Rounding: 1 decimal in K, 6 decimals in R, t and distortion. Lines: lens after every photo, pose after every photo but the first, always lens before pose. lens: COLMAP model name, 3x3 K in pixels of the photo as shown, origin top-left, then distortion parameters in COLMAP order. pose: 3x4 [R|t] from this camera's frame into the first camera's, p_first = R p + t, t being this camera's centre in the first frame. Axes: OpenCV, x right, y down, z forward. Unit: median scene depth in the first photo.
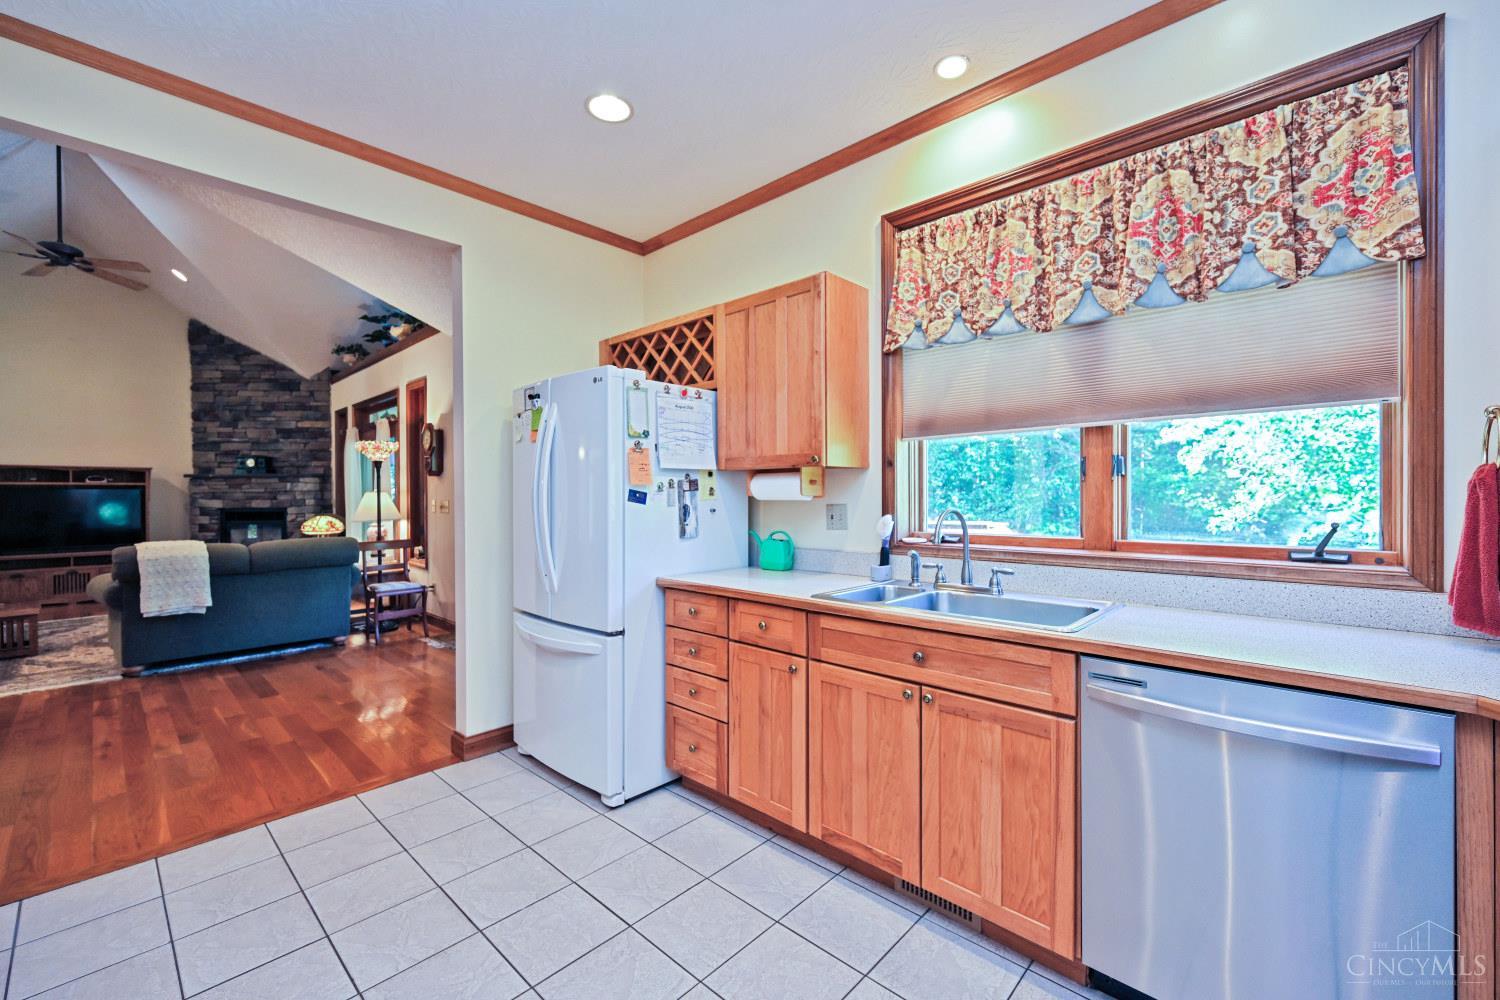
lens RADIAL K [[618.9, 0, 755.9], [0, 618.9, 499.0], [0, 0, 1]] dist [-0.001734, 0.000004]
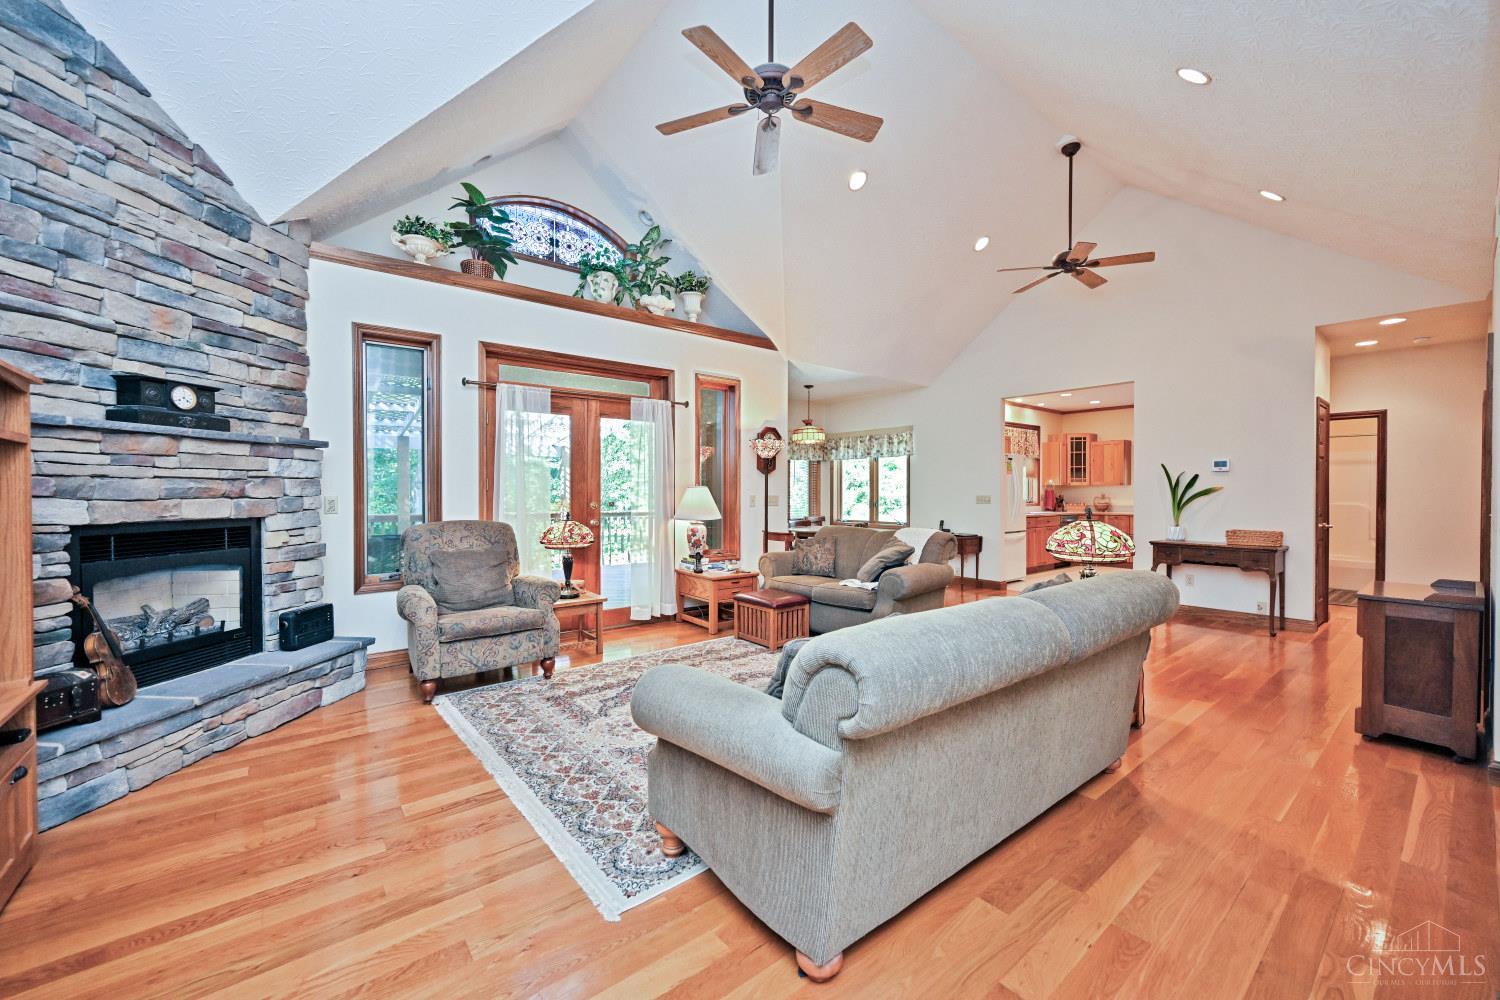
lens RADIAL K [[590.6, 0, 750.6], [0, 590.6, 495.0], [0, 0, 1]] dist [-0.000611, 0.000139]
pose [[0.129338, -0.002903, 0.991596, -1.124325], [0.003494, 0.999991, 0.002472, -0.000338], [-0.991594, 0.003145, 0.129347, 0.618290]]
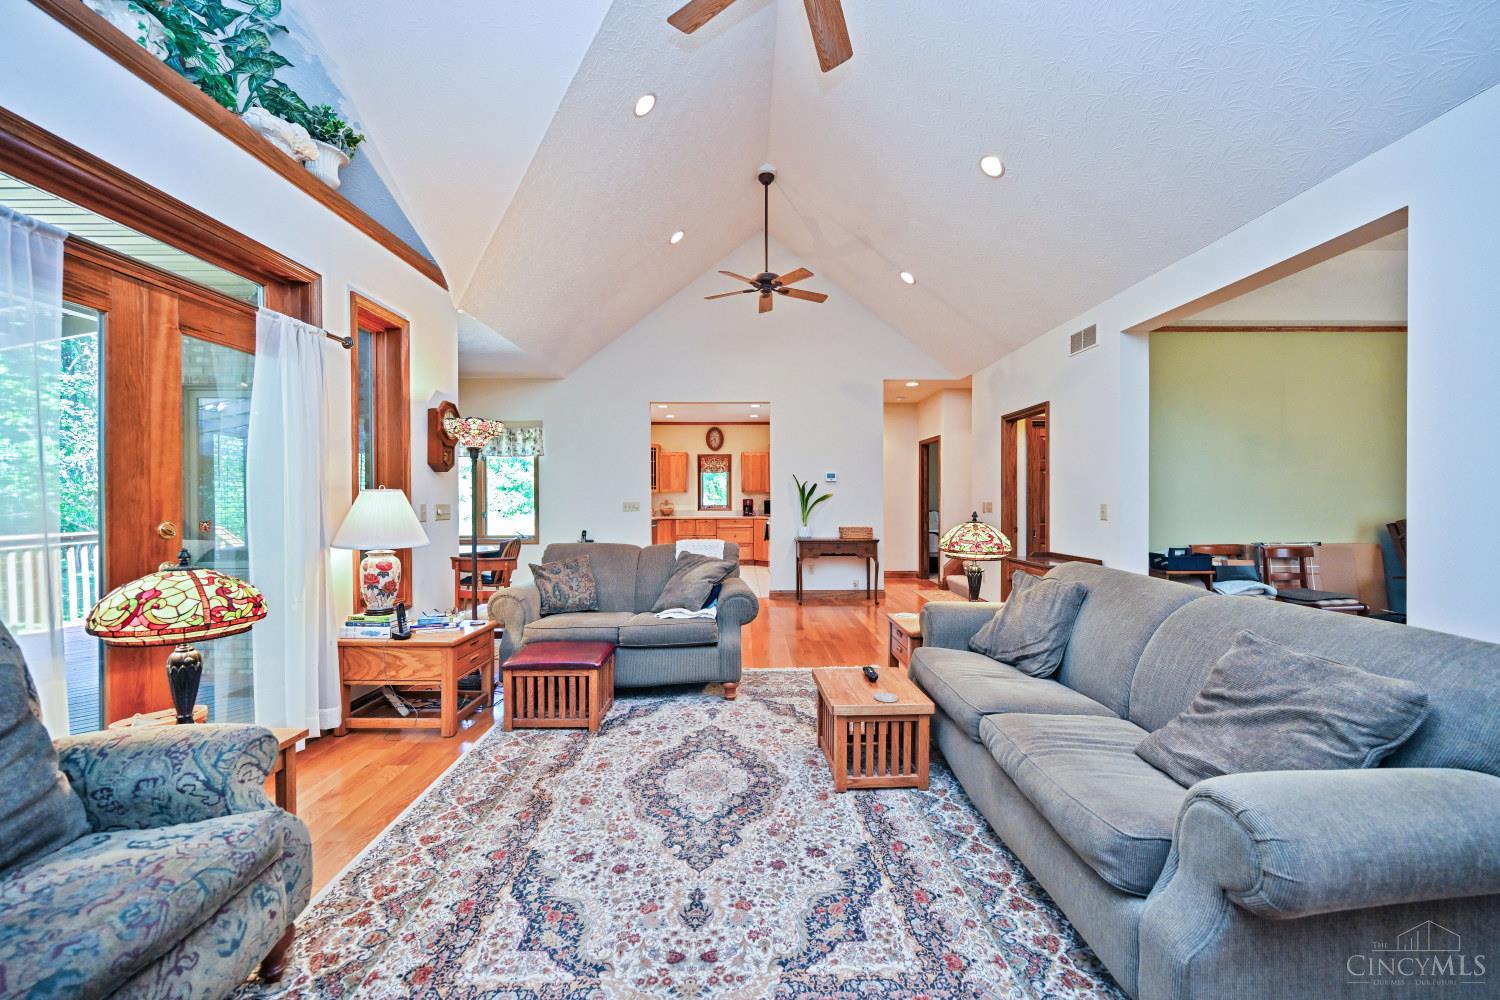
lens RADIAL K [[590.6, 0, 742.8], [0, 590.6, 502.5], [0, 0, 1]] dist [-0.000611, 0.000139]
pose [[-0.701110, -0.000731, 0.713053, -0.892391], [0.007689, 0.999934, 0.008585, -0.001946], [-0.713012, 0.011501, -0.701058, 0.885312]]
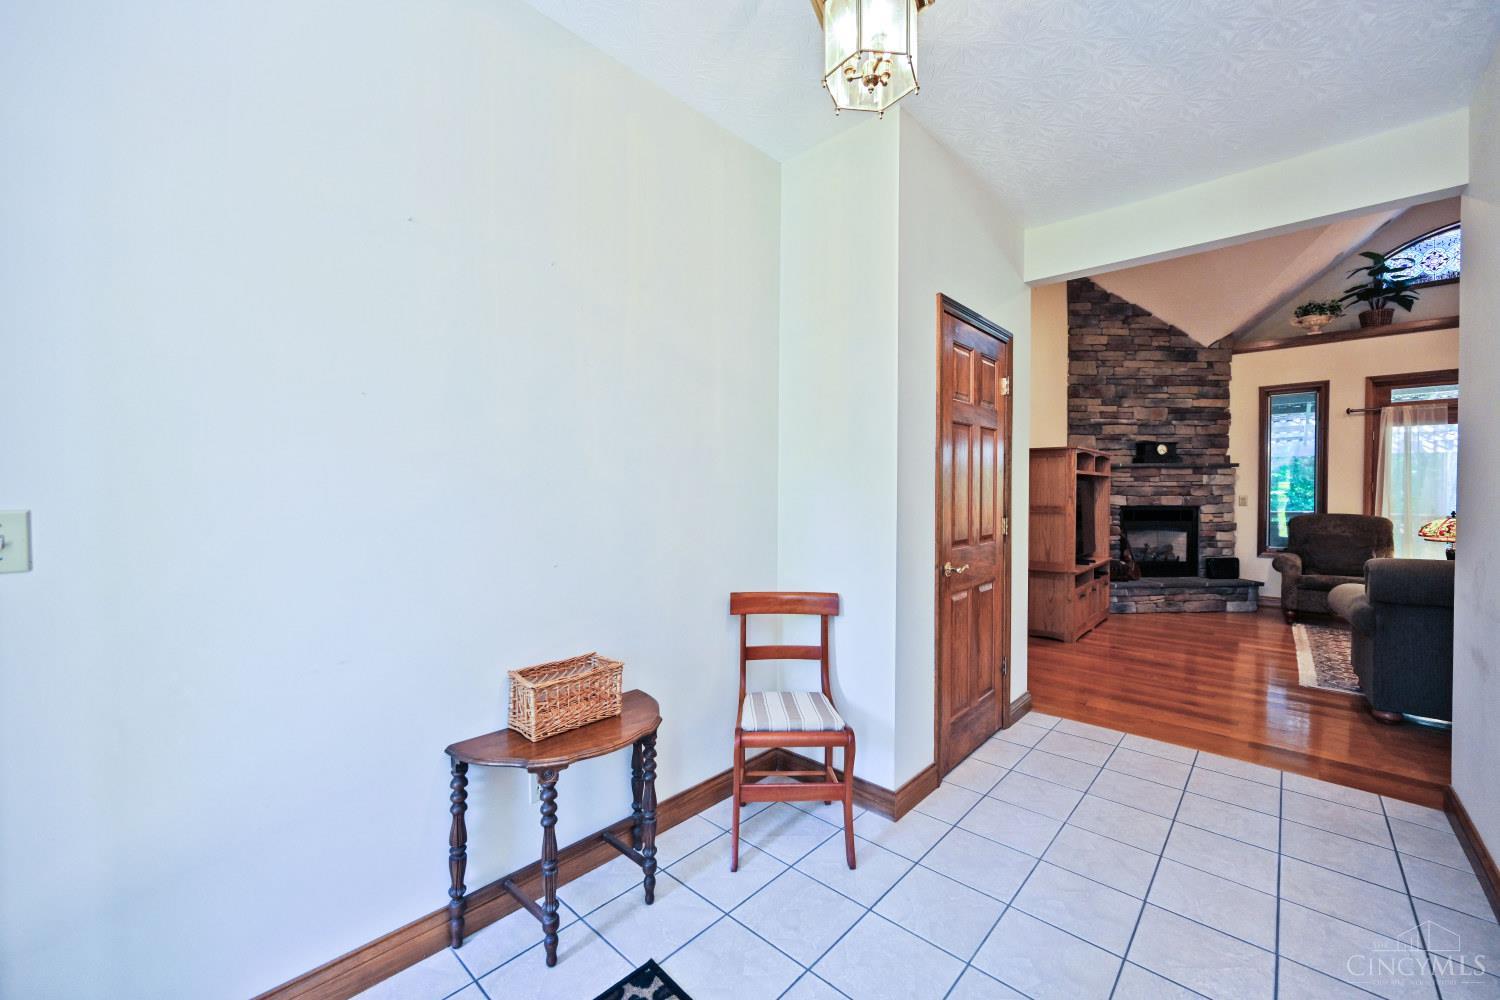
lens RADIAL K [[590.6, 0, 755.5], [0, 590.6, 500.5], [0, 0, 1]] dist [-0.000611, 0.000139]
pose [[0.999857, 0.006699, 0.015540, -1.359123], [-0.006820, 0.999947, 0.007740, 0.005569], [-0.015487, -0.007845, 0.999849, 0.237988]]
